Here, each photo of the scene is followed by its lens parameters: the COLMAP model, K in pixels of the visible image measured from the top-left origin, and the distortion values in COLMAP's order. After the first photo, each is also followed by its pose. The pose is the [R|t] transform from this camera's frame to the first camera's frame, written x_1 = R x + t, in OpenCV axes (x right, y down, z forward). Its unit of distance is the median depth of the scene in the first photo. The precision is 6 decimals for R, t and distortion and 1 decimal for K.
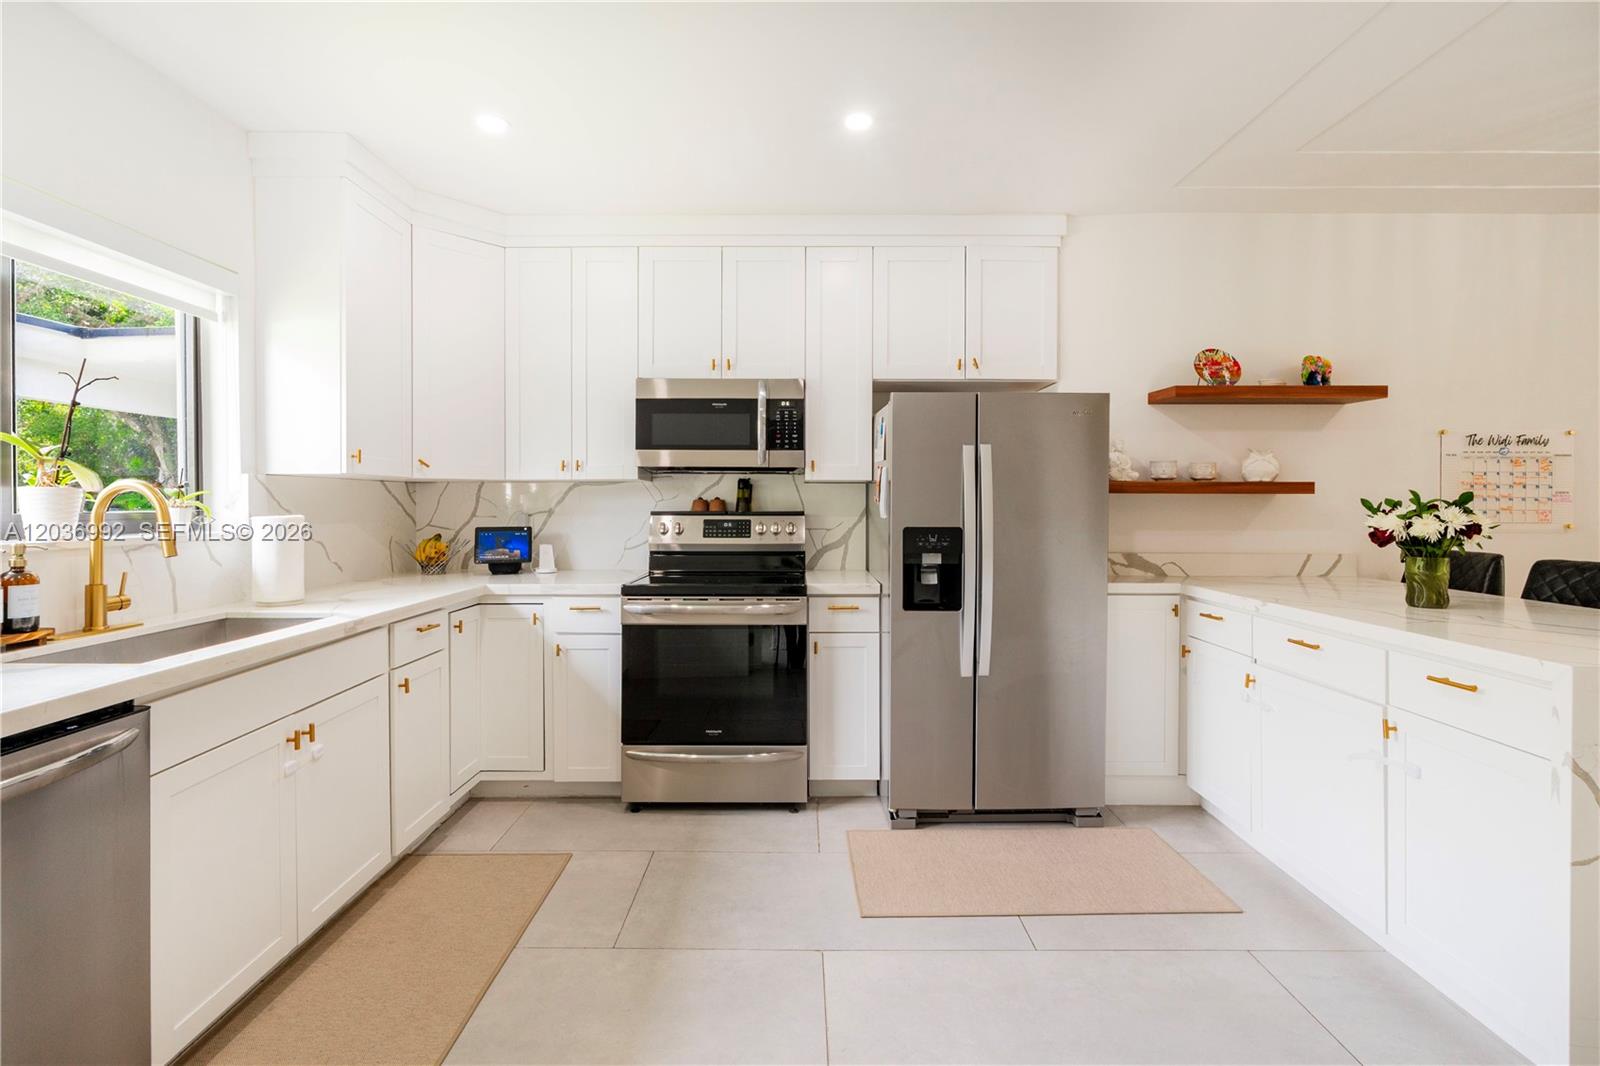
lens RADIAL K [[738.4, 0, 790.3], [0, 738.4, 508.2], [0, 0, 1]] dist [-0.005631, 0.000669]
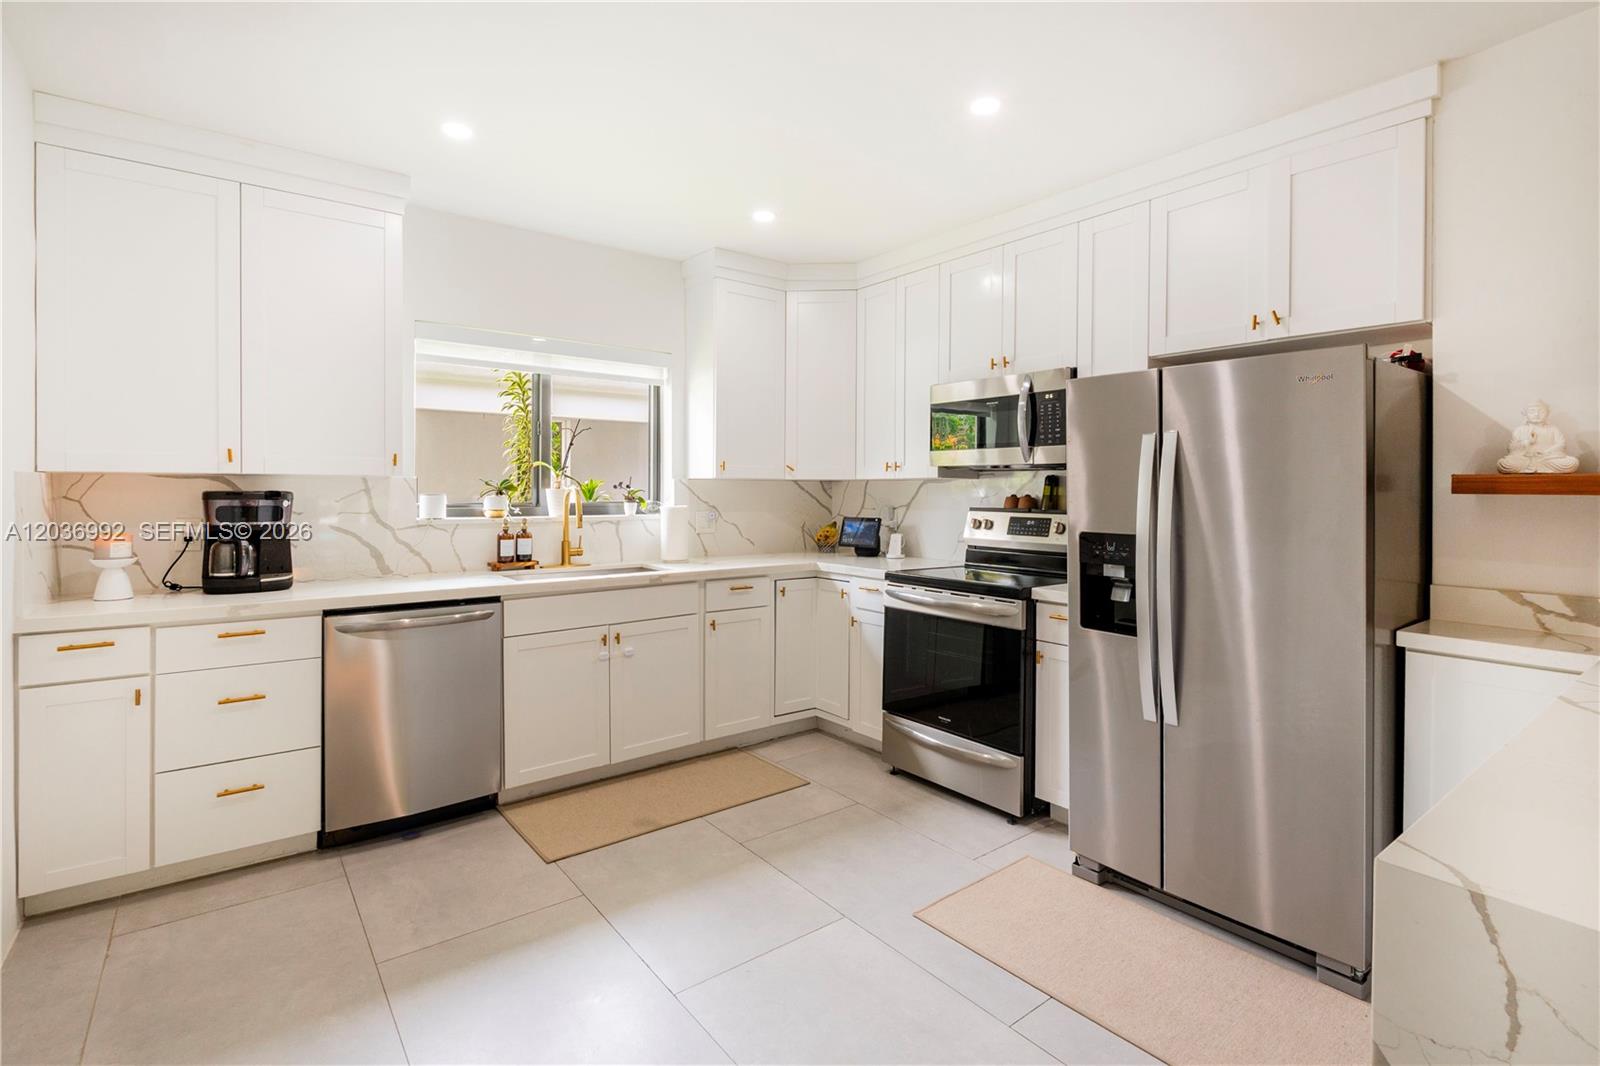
lens RADIAL K [[738.4, 0, 802.0], [0, 738.4, 492.6], [0, 0, 1]] dist [-0.005631, 0.000669]
pose [[0.629436, 0.004696, -0.777038, 0.561989], [-0.010850, 0.999937, -0.002746, -0.013231], [0.776977, 0.010160, 0.629448, 0.173631]]
